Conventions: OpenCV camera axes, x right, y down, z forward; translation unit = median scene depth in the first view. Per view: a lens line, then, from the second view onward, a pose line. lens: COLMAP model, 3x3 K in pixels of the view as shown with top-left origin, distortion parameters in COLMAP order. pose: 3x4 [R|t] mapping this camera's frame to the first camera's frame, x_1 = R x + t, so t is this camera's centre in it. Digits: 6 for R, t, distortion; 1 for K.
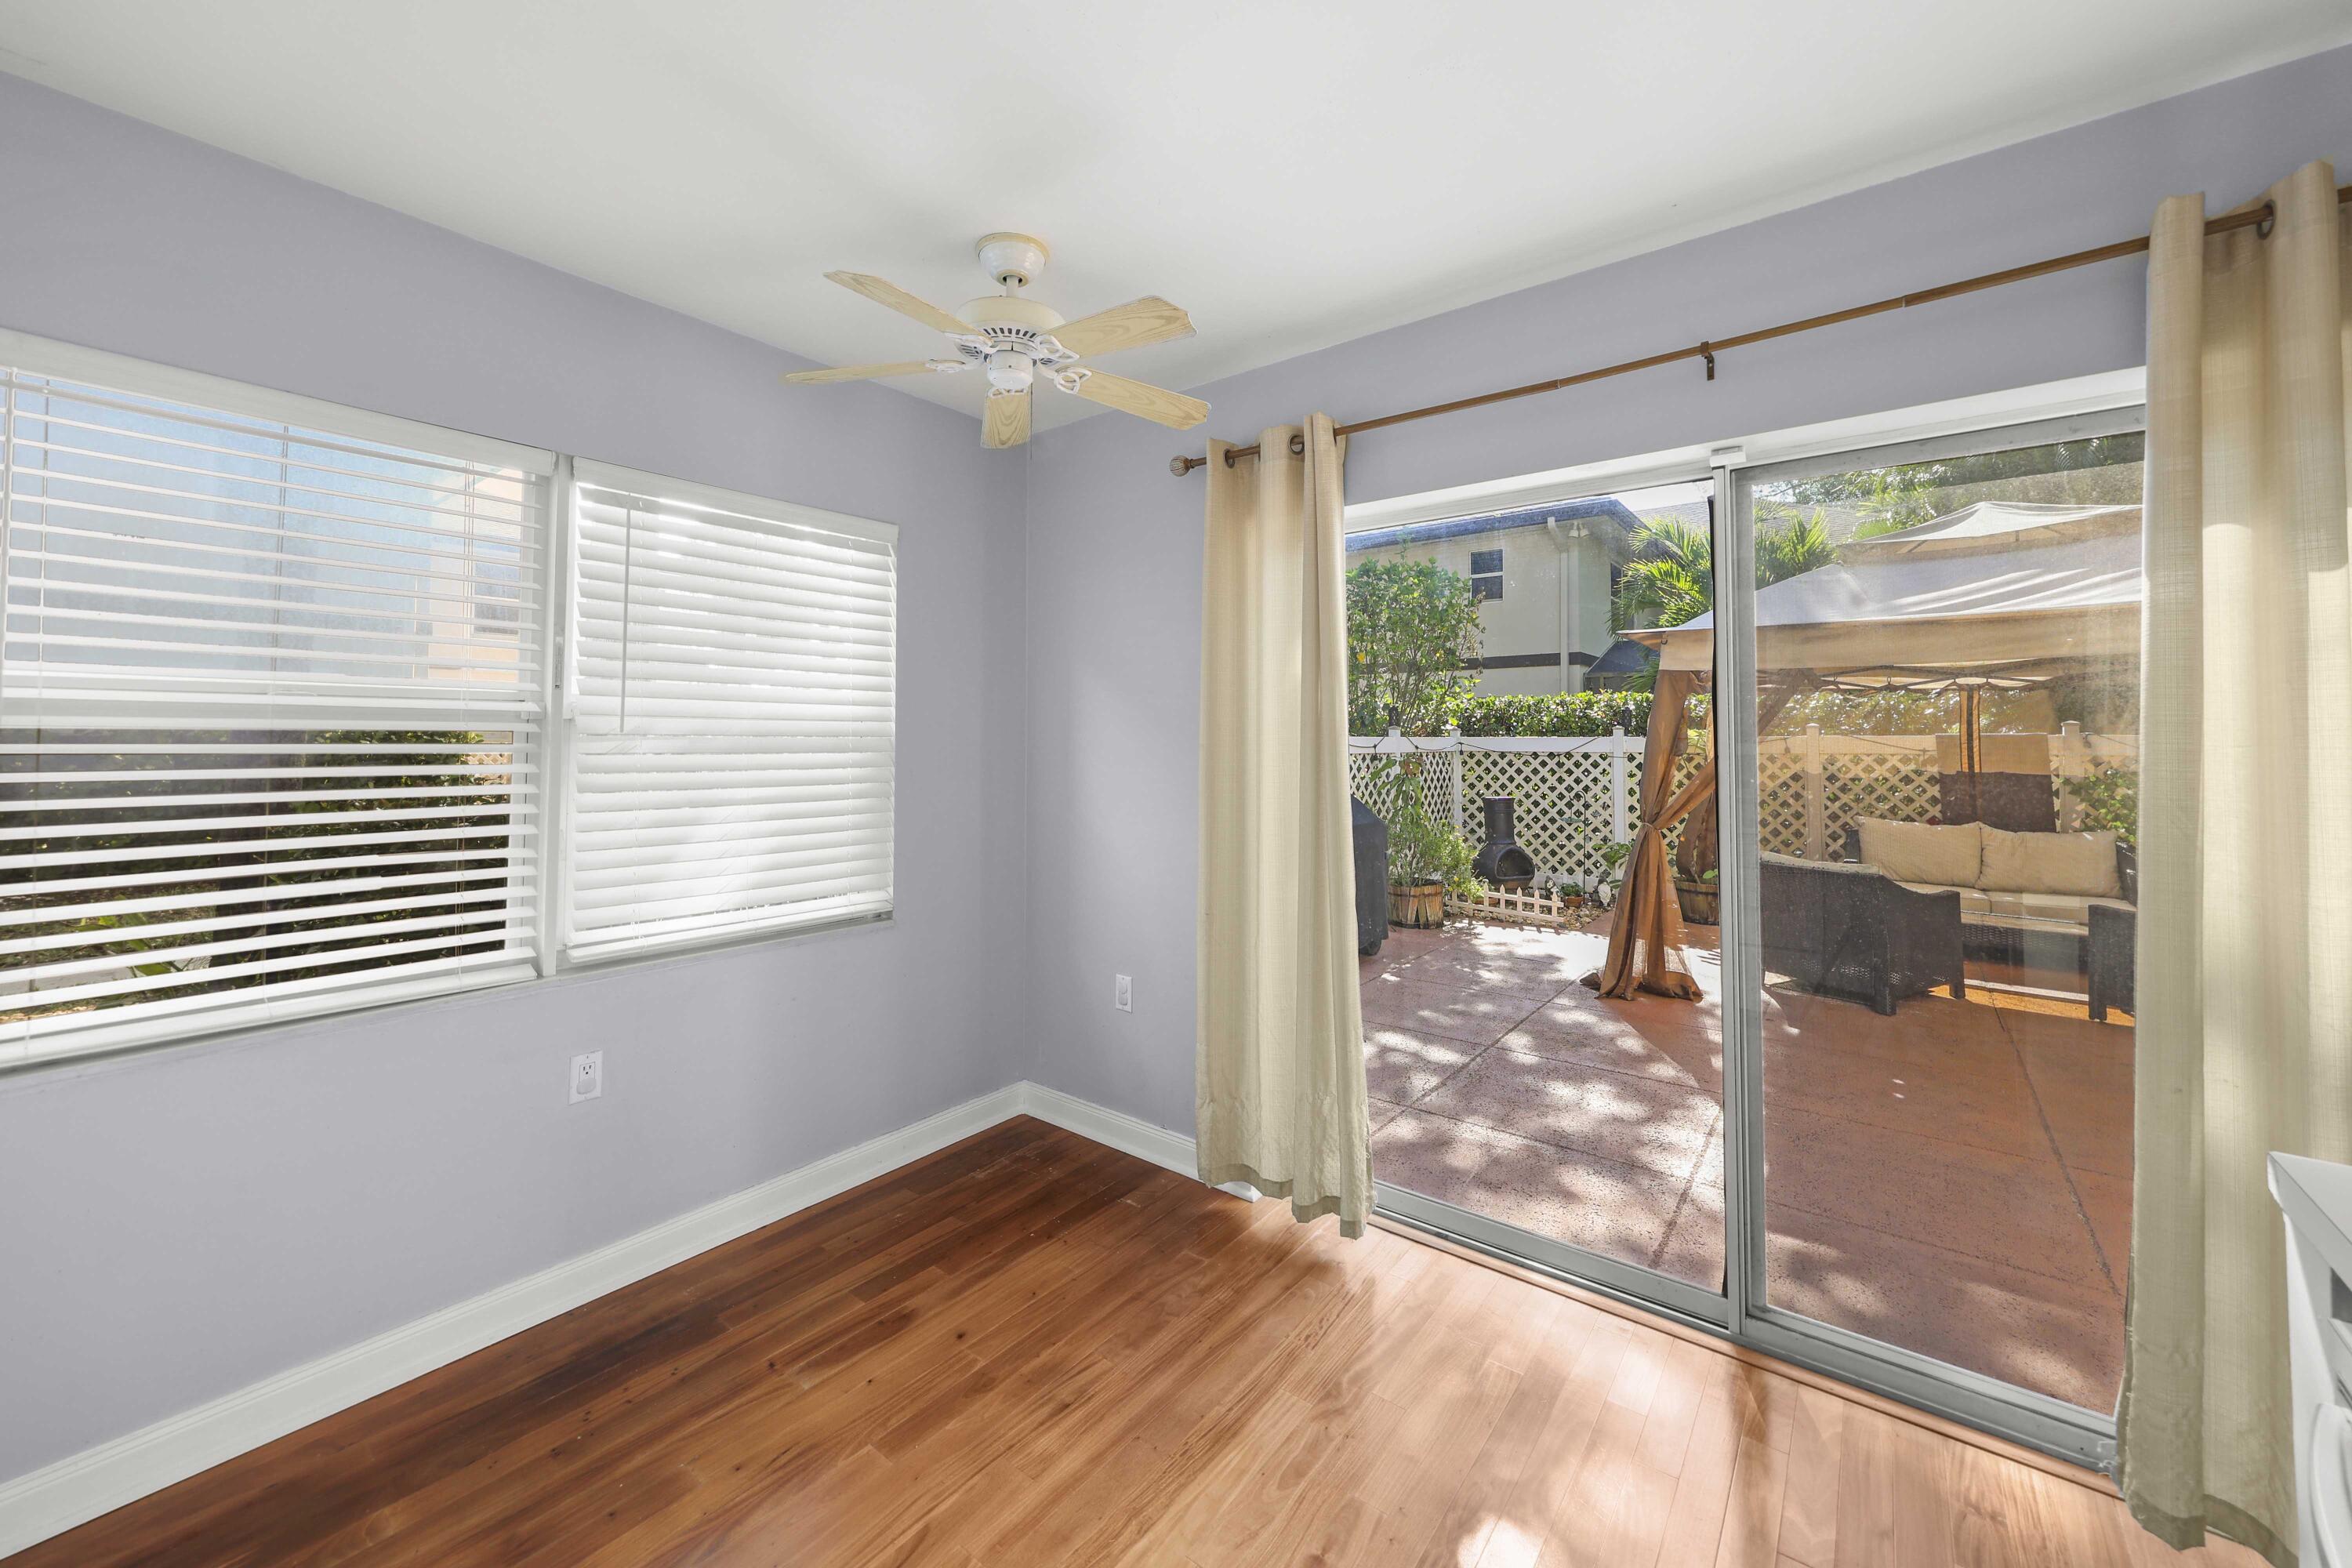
lens RADIAL K [[901.2, 0, 1167.2], [0, 901.2, 706.0], [0, 0, 1]] dist [0.001517, 0.000067]
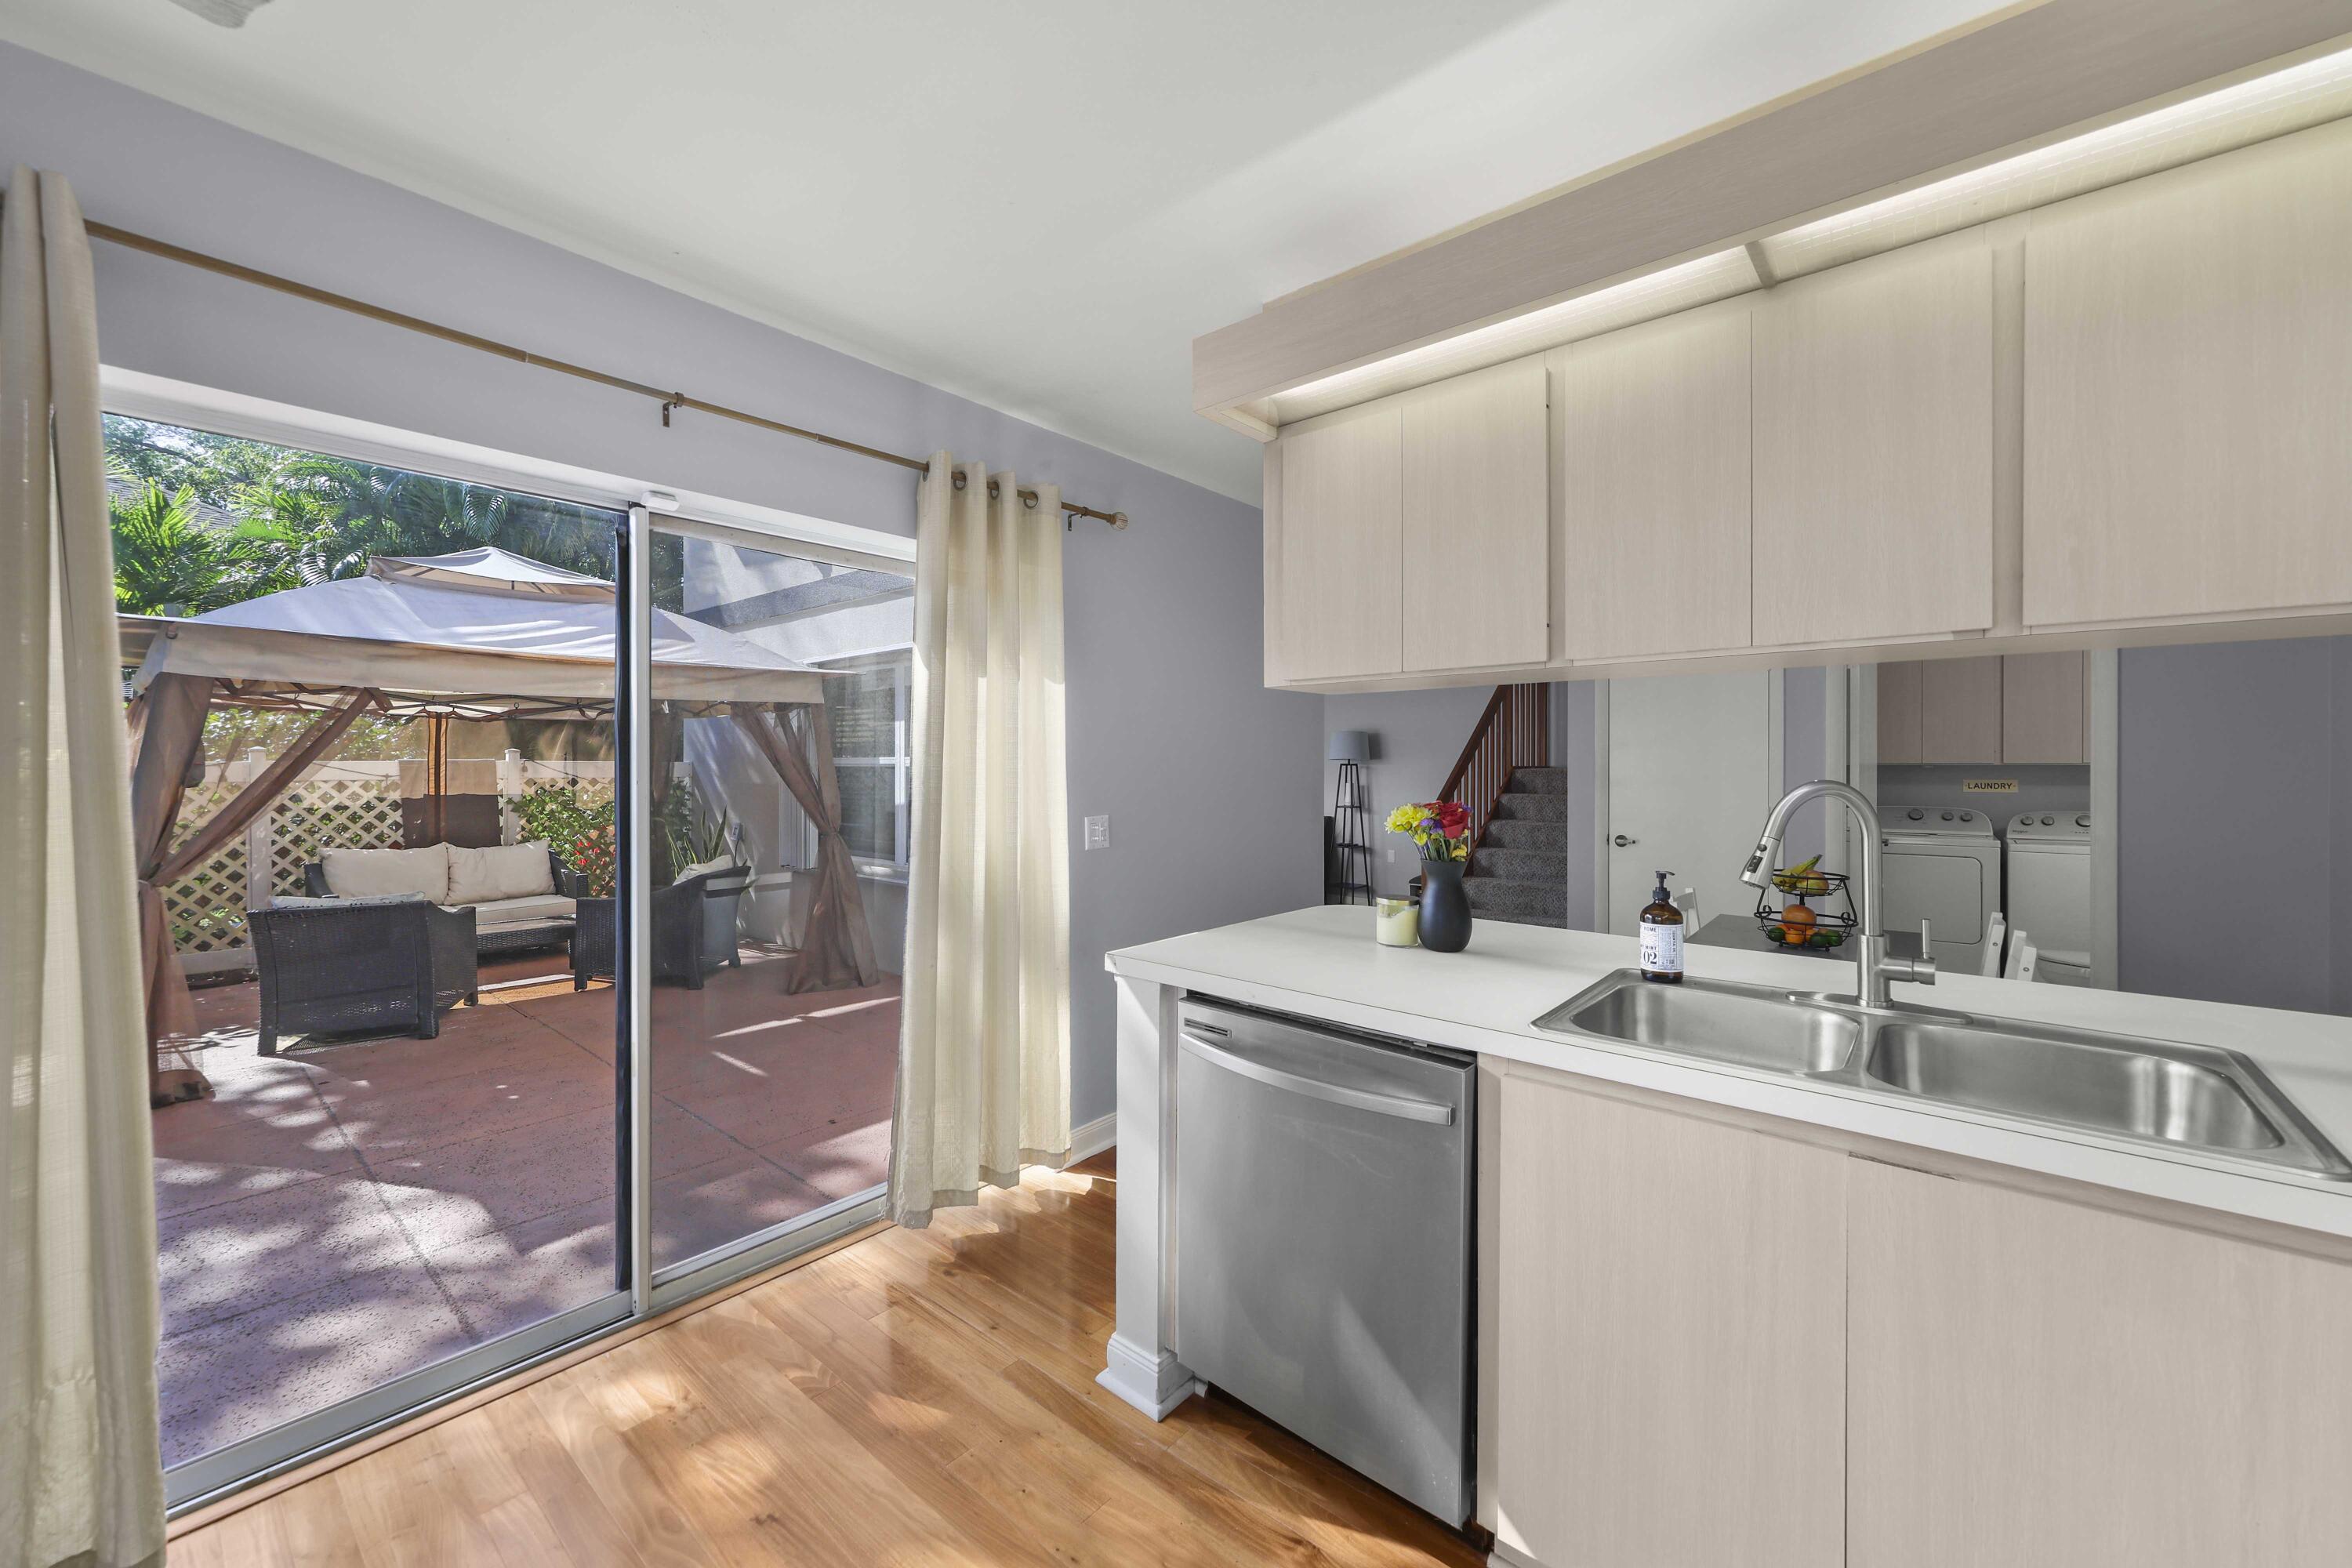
lens RADIAL K [[909.1, 0, 1171.3], [0, 909.1, 768.7], [0, 0, 1]] dist [0.001684, -0.000018]
pose [[0.034535, -0.007625, 0.999374, -0.258681], [-0.034505, 0.999366, 0.008817, 0.005096], [-0.998808, -0.034788, 0.034250, 0.208087]]
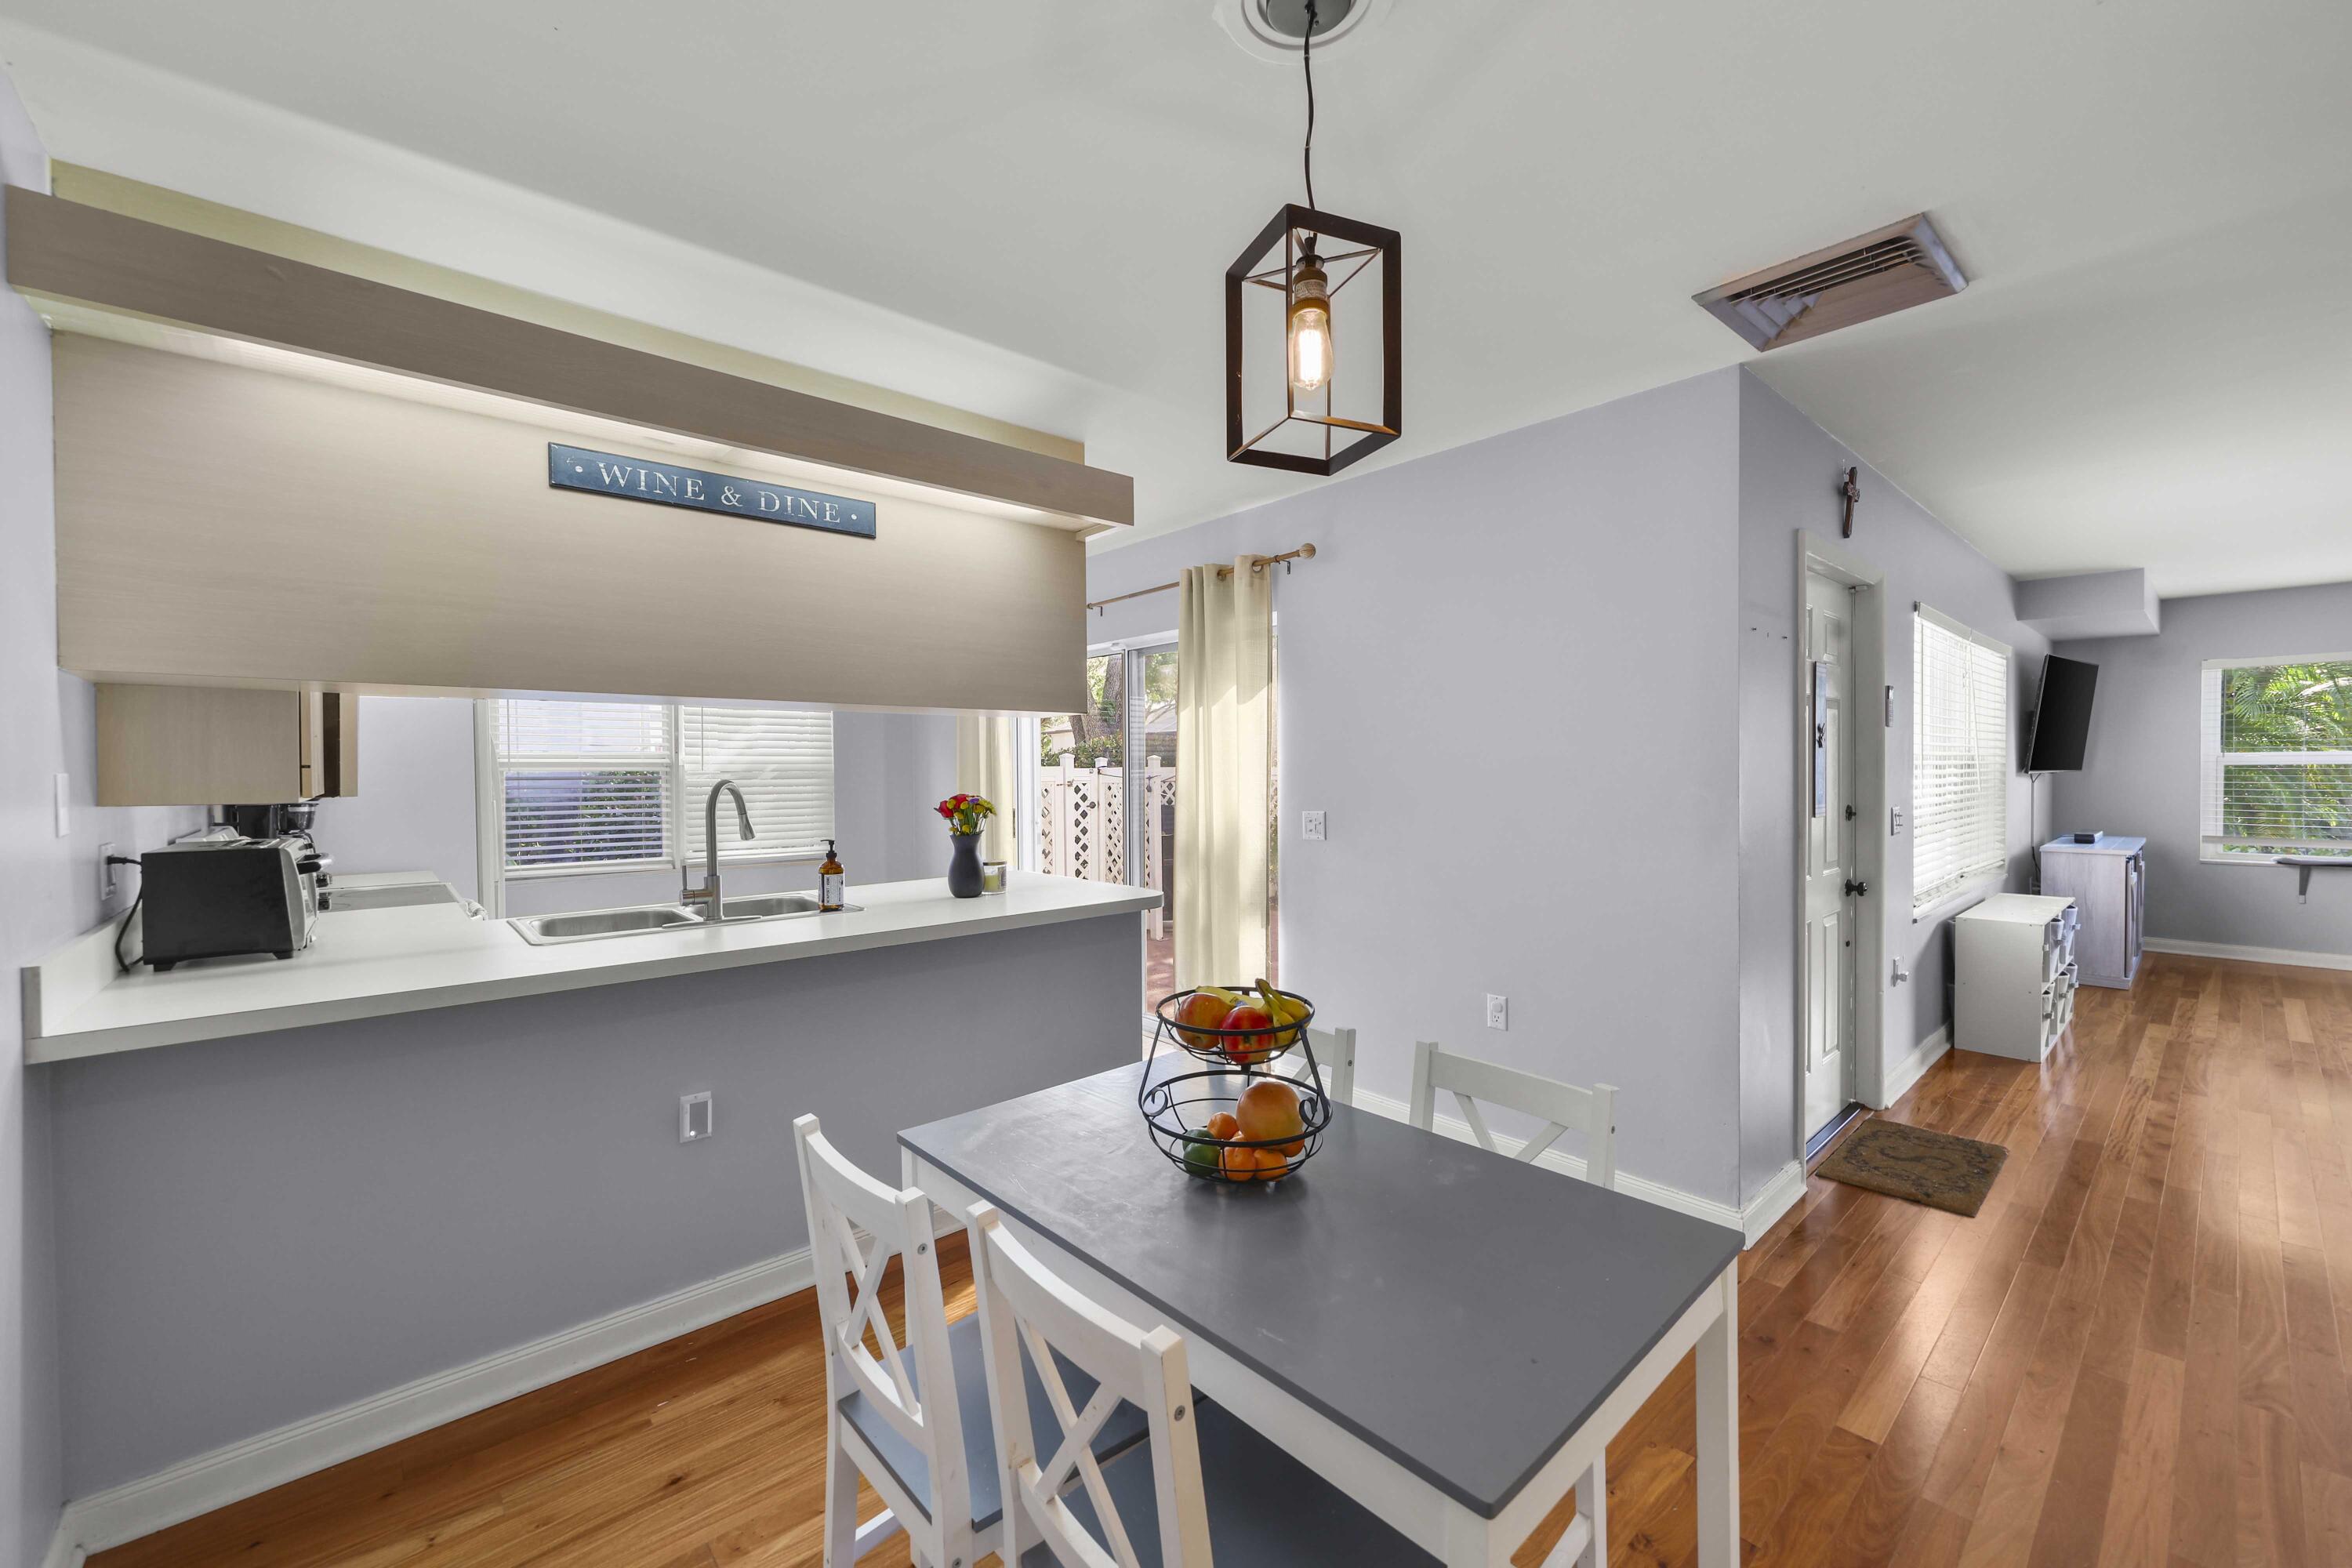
lens RADIAL K [[925.4, 0, 1170.1], [0, 925.4, 775.1], [0, 0, 1]] dist [0.000651, 0.000013]
pose [[0.982878, -0.008925, -0.184041, 0.706480], [0.016945, 0.998972, 0.042050, -0.027017], [0.183477, -0.044449, 0.982019, -0.786257]]
